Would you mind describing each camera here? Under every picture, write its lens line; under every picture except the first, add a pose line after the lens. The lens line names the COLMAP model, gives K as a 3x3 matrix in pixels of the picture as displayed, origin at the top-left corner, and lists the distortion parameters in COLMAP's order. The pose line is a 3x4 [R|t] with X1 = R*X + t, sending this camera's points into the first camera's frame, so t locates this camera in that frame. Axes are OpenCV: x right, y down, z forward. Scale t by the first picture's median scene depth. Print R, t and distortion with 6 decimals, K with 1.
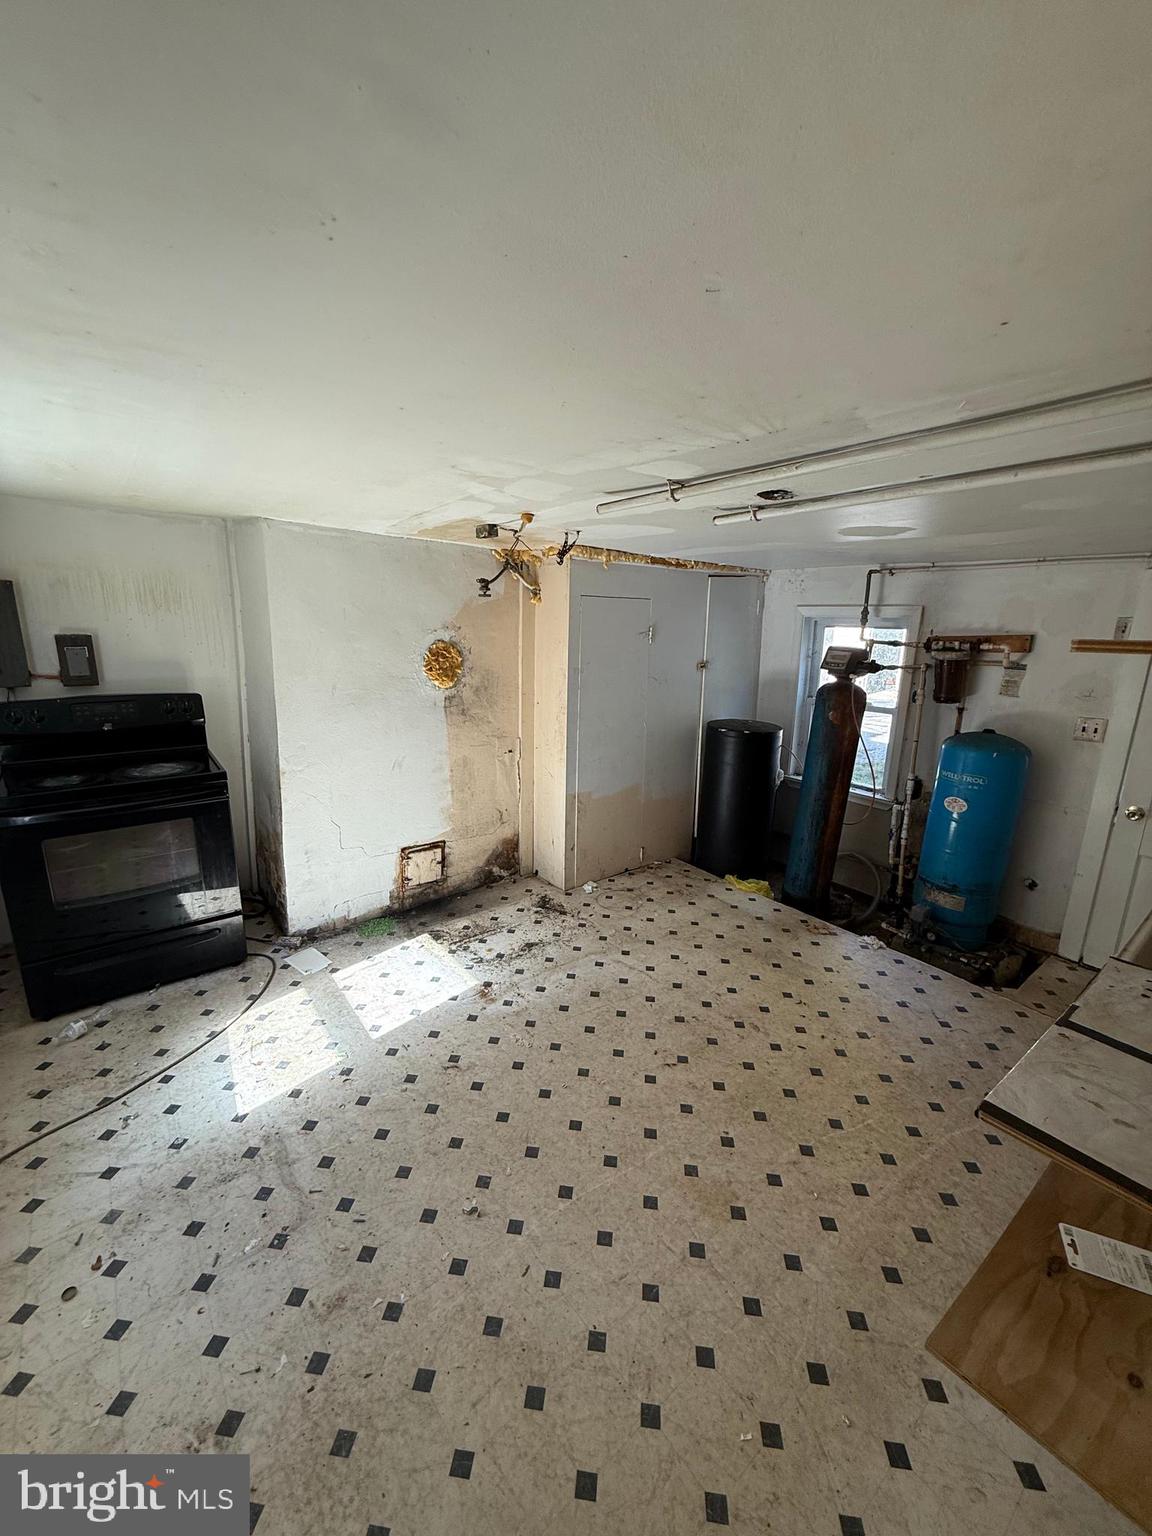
lens RADIAL K [[611.8, 0, 574.6], [0, 611.8, 764.1], [0, 0, 1]] dist [-0.000643, -0.000632]
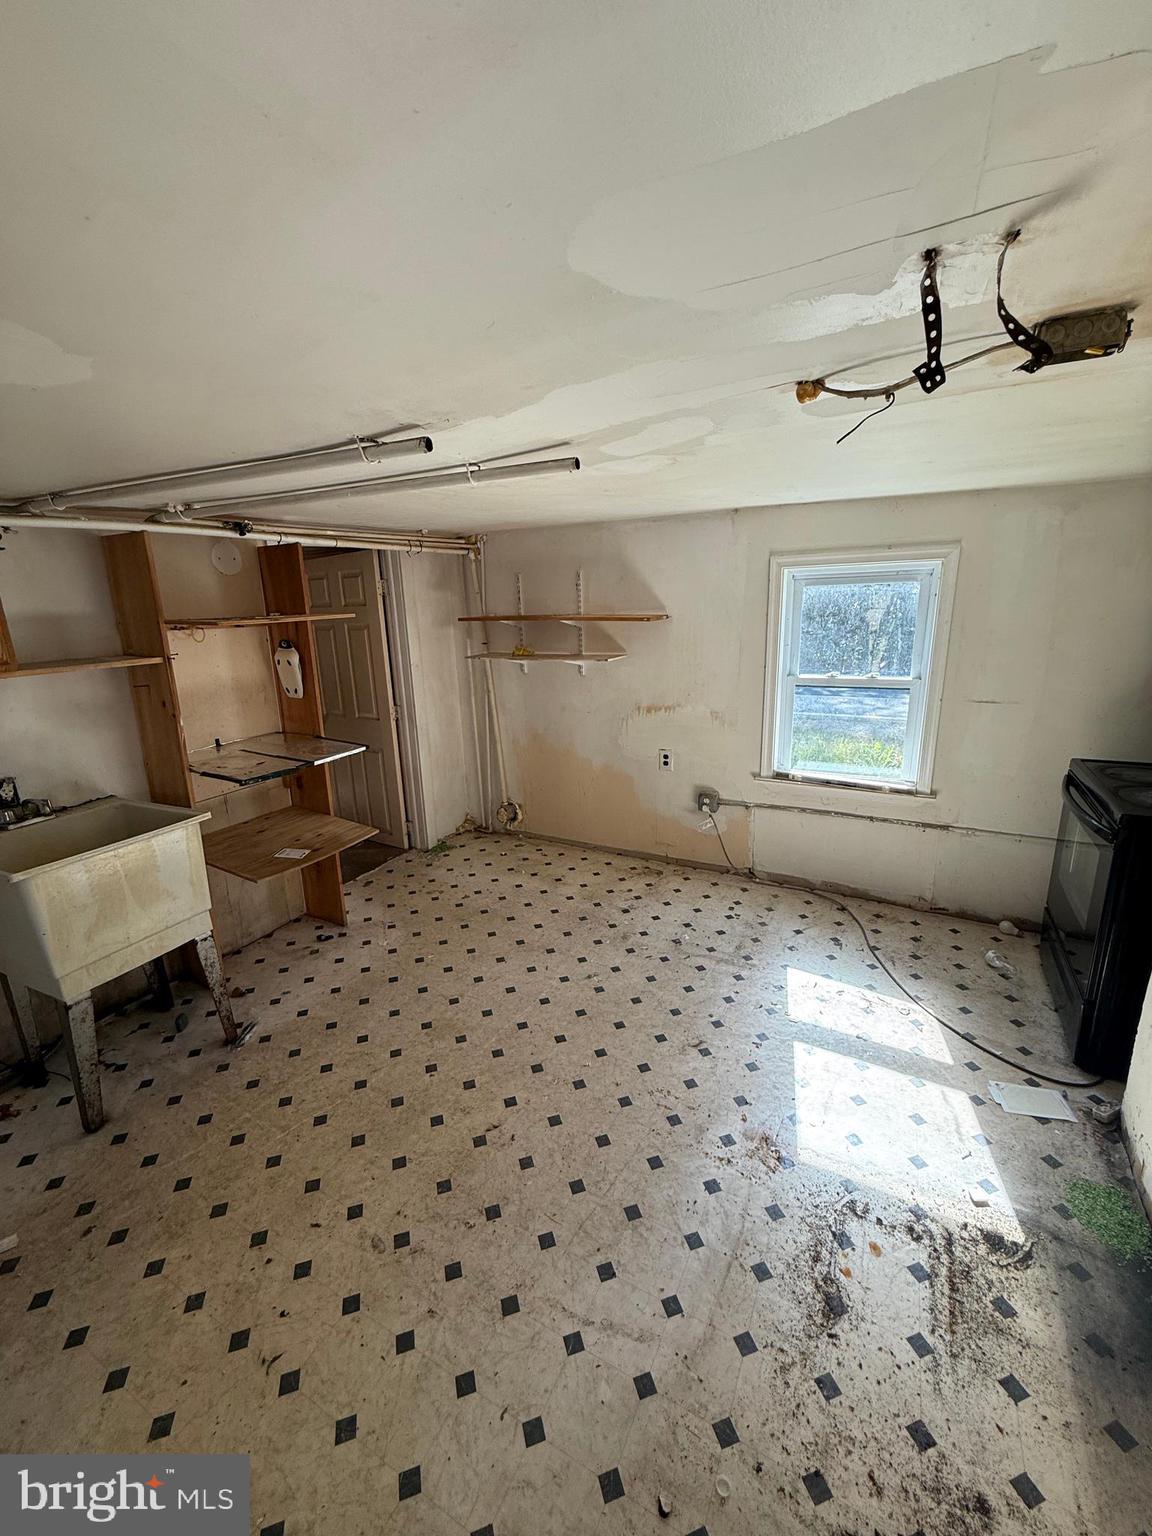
lens RADIAL K [[611.8, 0, 572.2], [0, 611.8, 766.0], [0, 0, 1]] dist [-0.000643, -0.000632]
pose [[-0.915951, 0.108718, -0.386282, 0.289862], [-0.081808, 0.891798, 0.444977, -0.308094], [0.392863, 0.439178, -0.807949, 1.327723]]
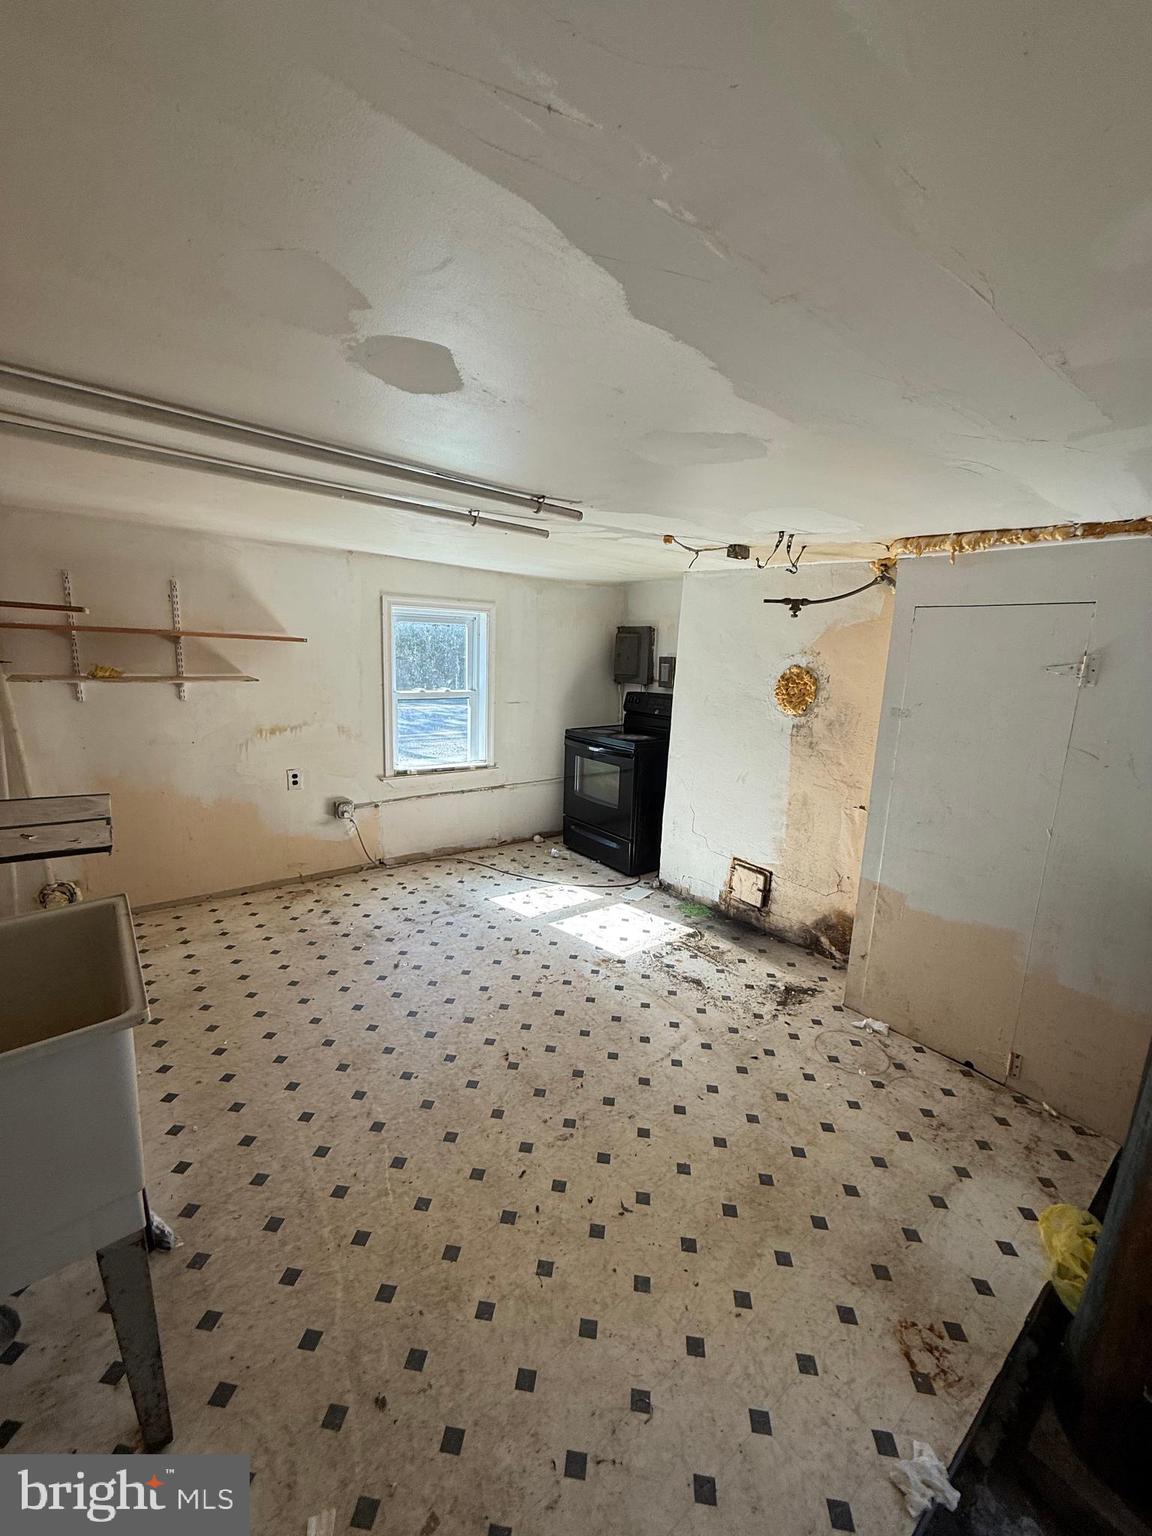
lens RADIAL K [[611.8, 0, 573.9], [0, 611.8, 766.7], [0, 0, 1]] dist [-0.000643, -0.000632]
pose [[-0.003201, 0.170753, -0.985309, 0.947714], [-0.265536, 0.949796, 0.165462, -0.146234], [0.964096, 0.262165, 0.042301, 0.822931]]
